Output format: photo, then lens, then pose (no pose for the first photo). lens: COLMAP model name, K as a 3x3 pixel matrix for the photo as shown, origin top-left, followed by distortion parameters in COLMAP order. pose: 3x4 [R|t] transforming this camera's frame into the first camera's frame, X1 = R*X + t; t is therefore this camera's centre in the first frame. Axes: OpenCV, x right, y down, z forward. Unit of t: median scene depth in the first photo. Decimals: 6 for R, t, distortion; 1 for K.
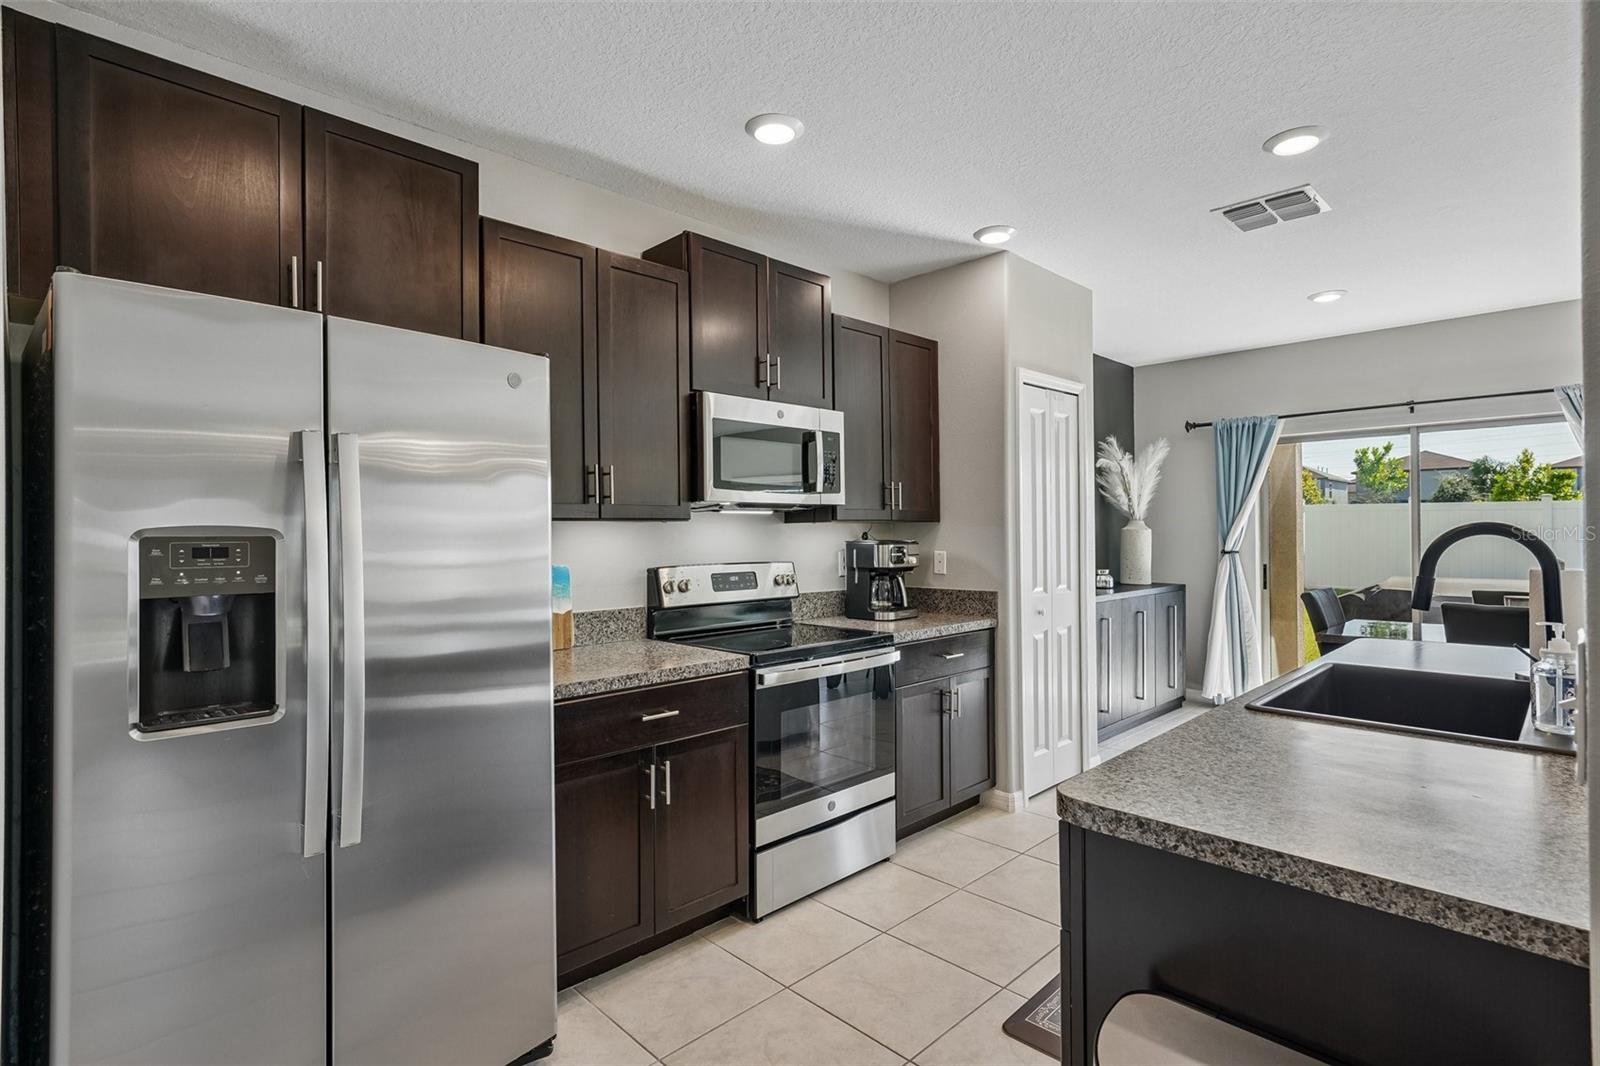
lens RADIAL K [[786.7, 0, 803.2], [0, 786.7, 528.5], [0, 0, 1]] dist [0.006706, 0.003928]
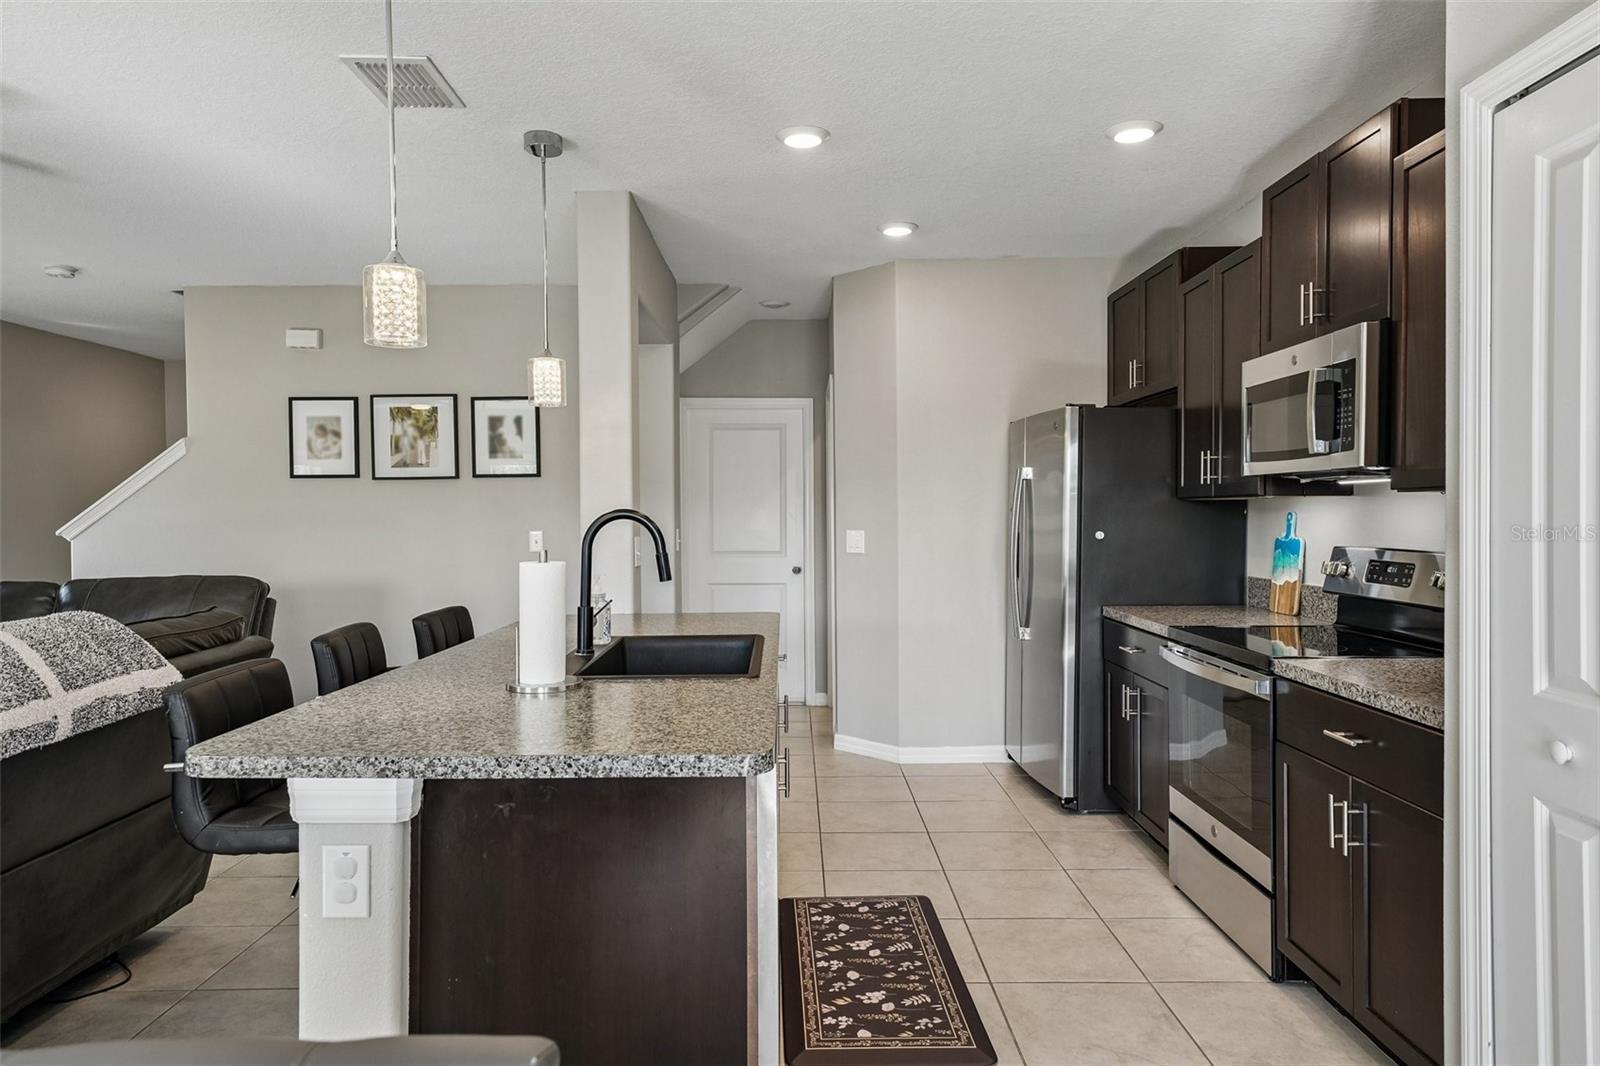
lens RADIAL K [[1014.1, 0, 789.8], [0, 1014.1, 526.7], [0, 0, 1]] dist [0.022362, 0.005072]
pose [[-0.704820, 0.021358, -0.709065, 1.011881], [0.013449, 0.999769, 0.016746, -0.000800], [0.709259, 0.002266, -0.704944, 1.299120]]
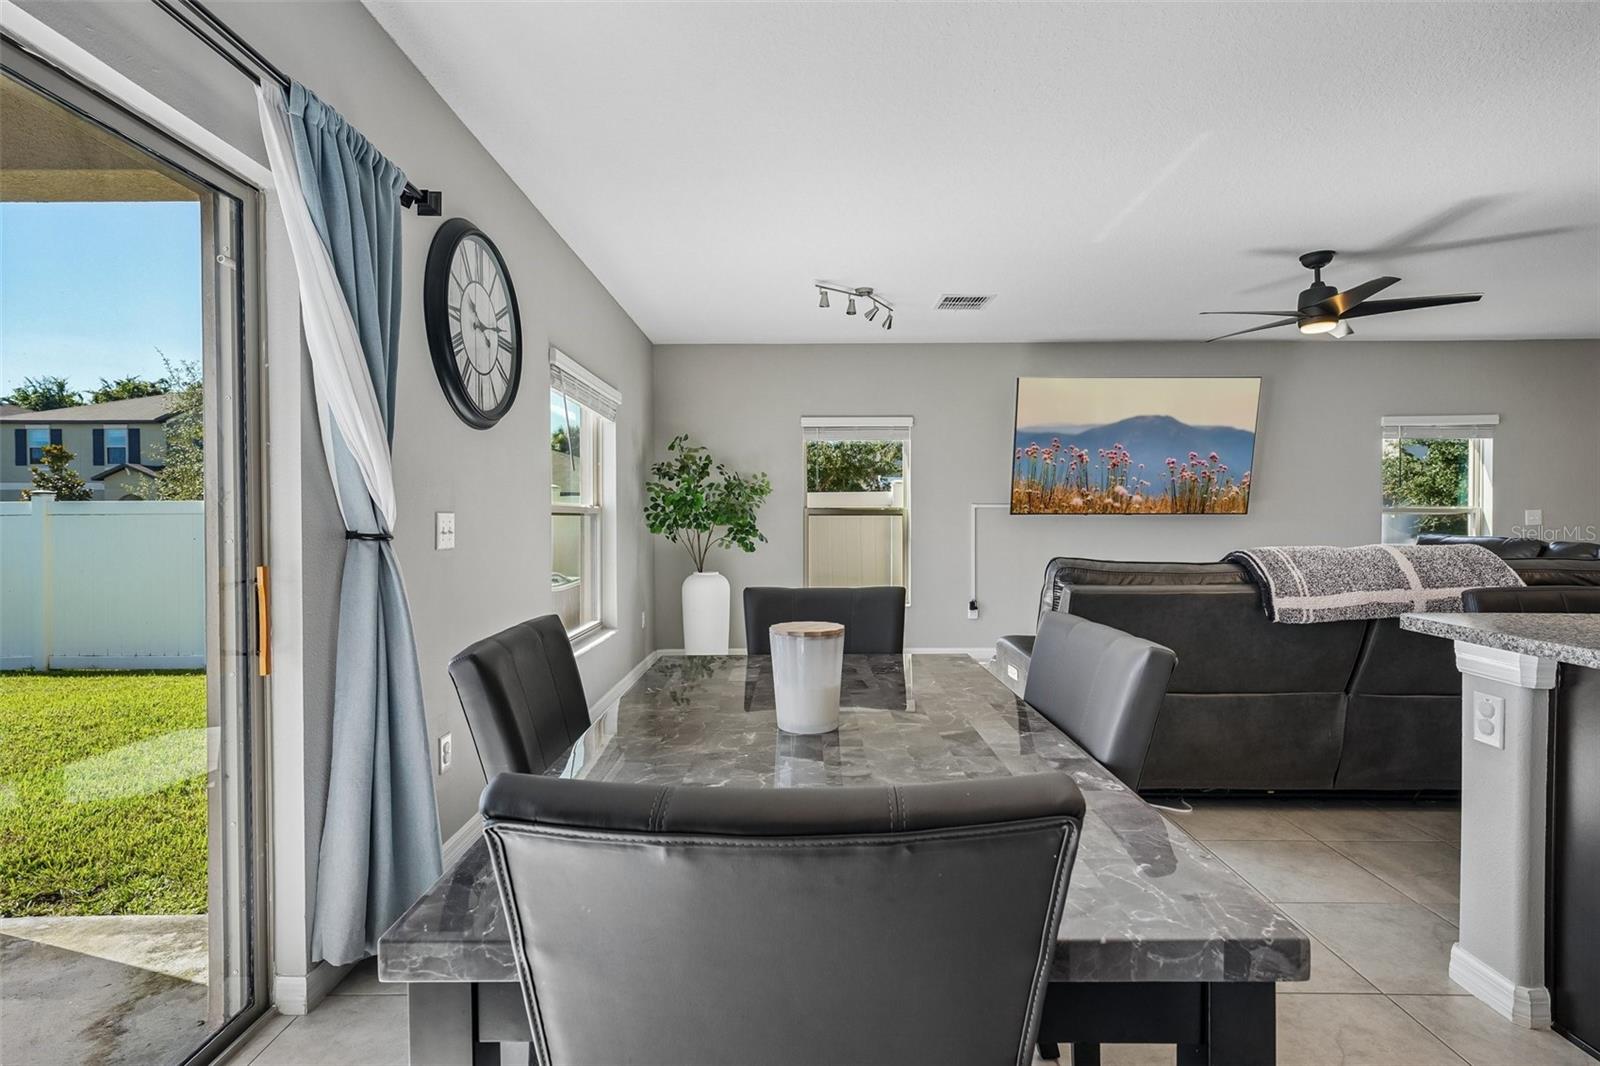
lens RADIAL K [[733.4, 0, 810.9], [0, 733.4, 532.8], [0, 0, 1]] dist [-0.005666, 0.002820]
pose [[-0.698433, -0.006555, 0.715645, 0.762238], [0.007173, 0.999844, 0.016159, 0.039062], [-0.715639, 0.016420, -0.698277, 1.486286]]
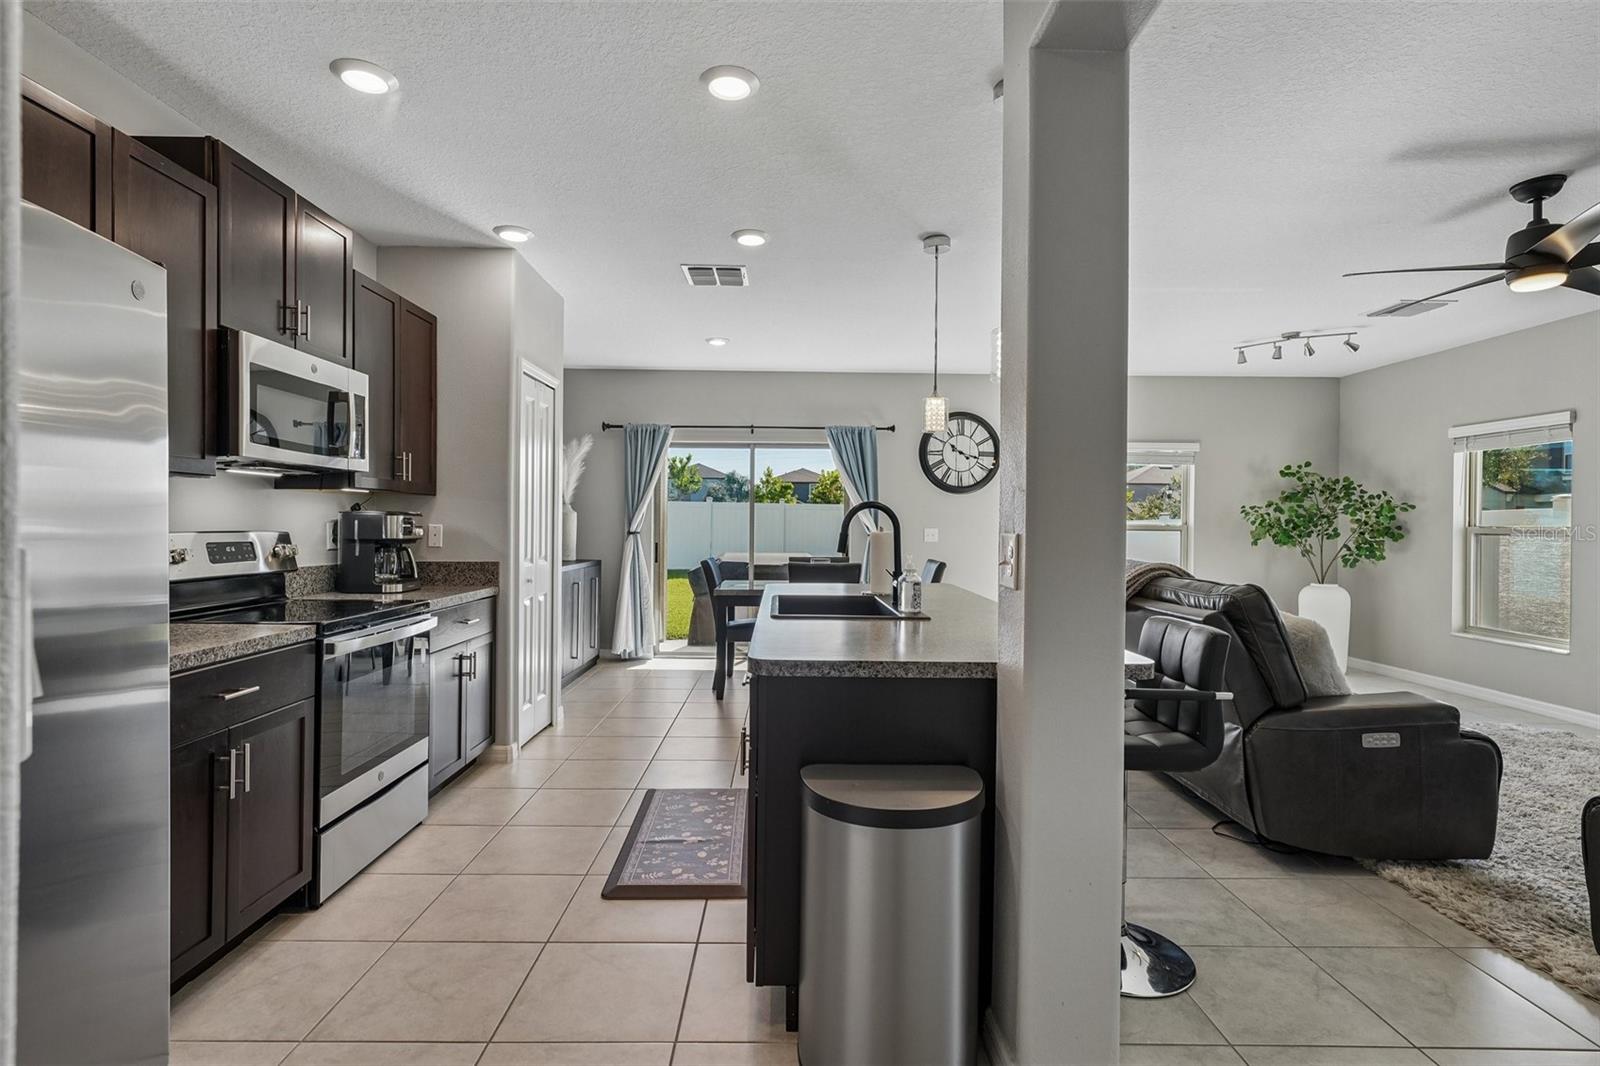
lens RADIAL K [[786.7, 0, 797.7], [0, 786.7, 525.1], [0, 0, 1]] dist [0.006706, 0.003928]
pose [[0.694230, 0.012978, 0.719636, -0.285523], [-0.016373, 0.999863, -0.002237, 0.029527], [-0.719567, -0.010229, 0.694348, -0.050097]]
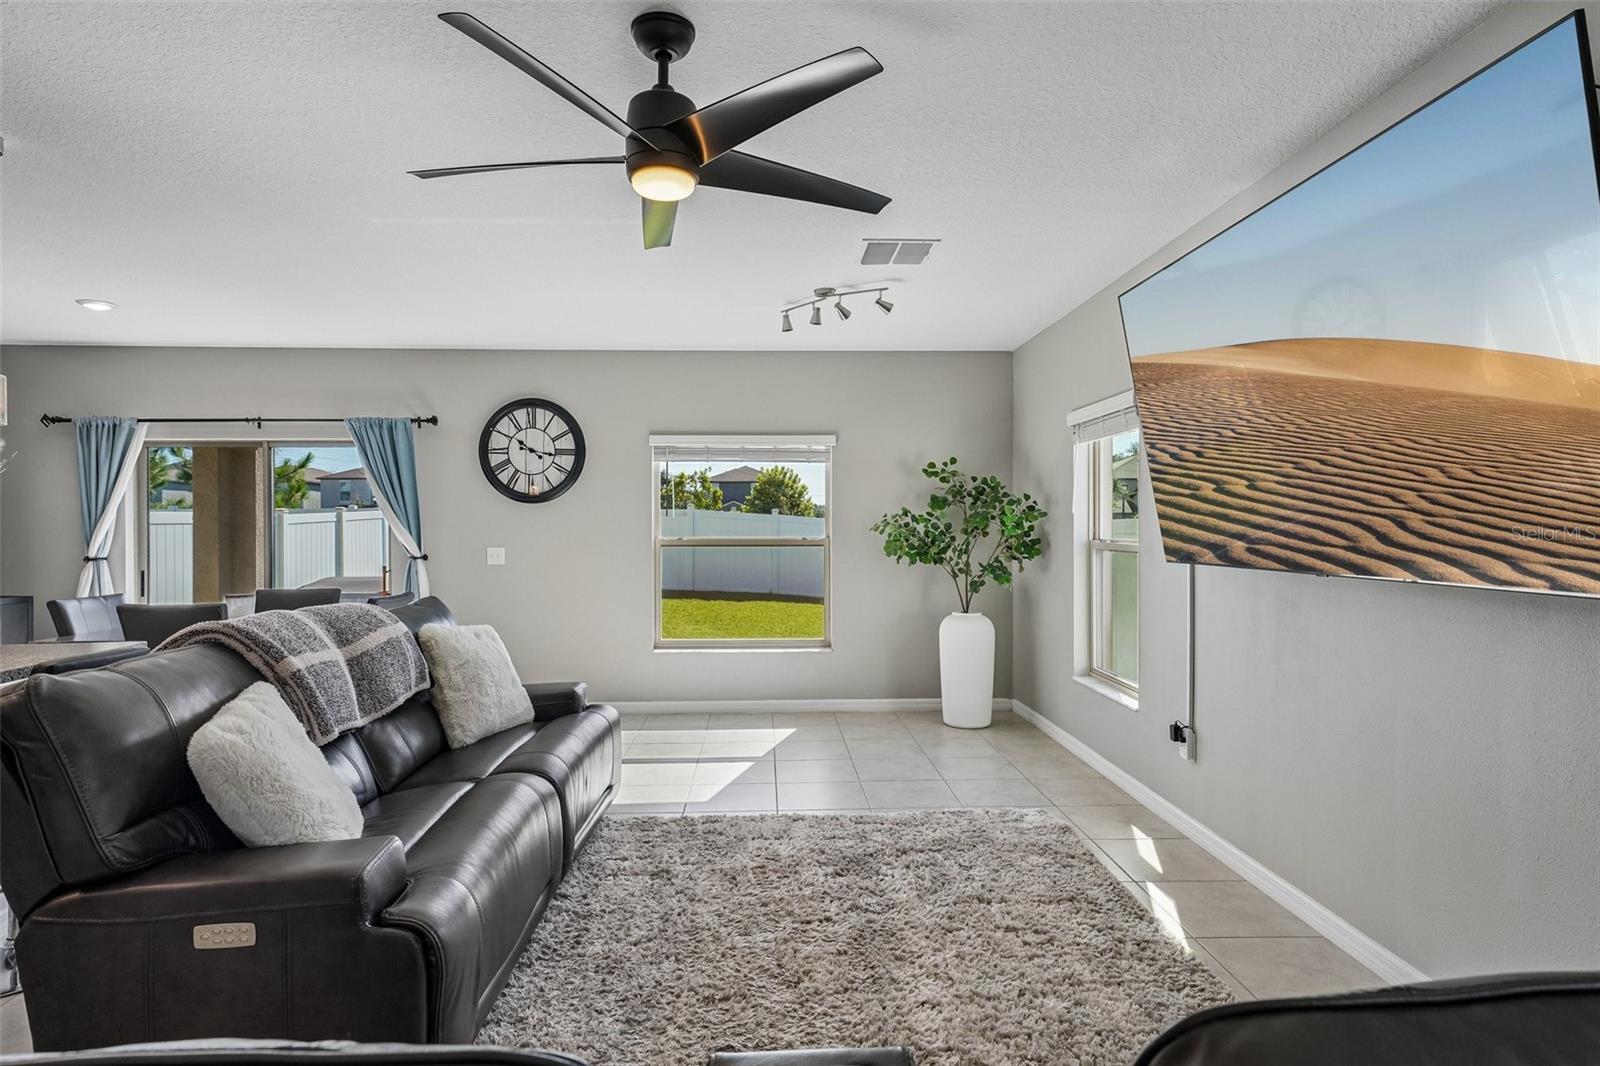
lens RADIAL K [[864.3, 0, 783.9], [0, 864.3, 534.4], [0, 0, 1]] dist [0.016334, -0.007300]
pose [[0.681438, -0.000889, 0.731876, 0.615343], [-0.003912, 0.999981, 0.004857, -0.013070], [-0.731866, -0.006172, 0.681421, -0.561266]]
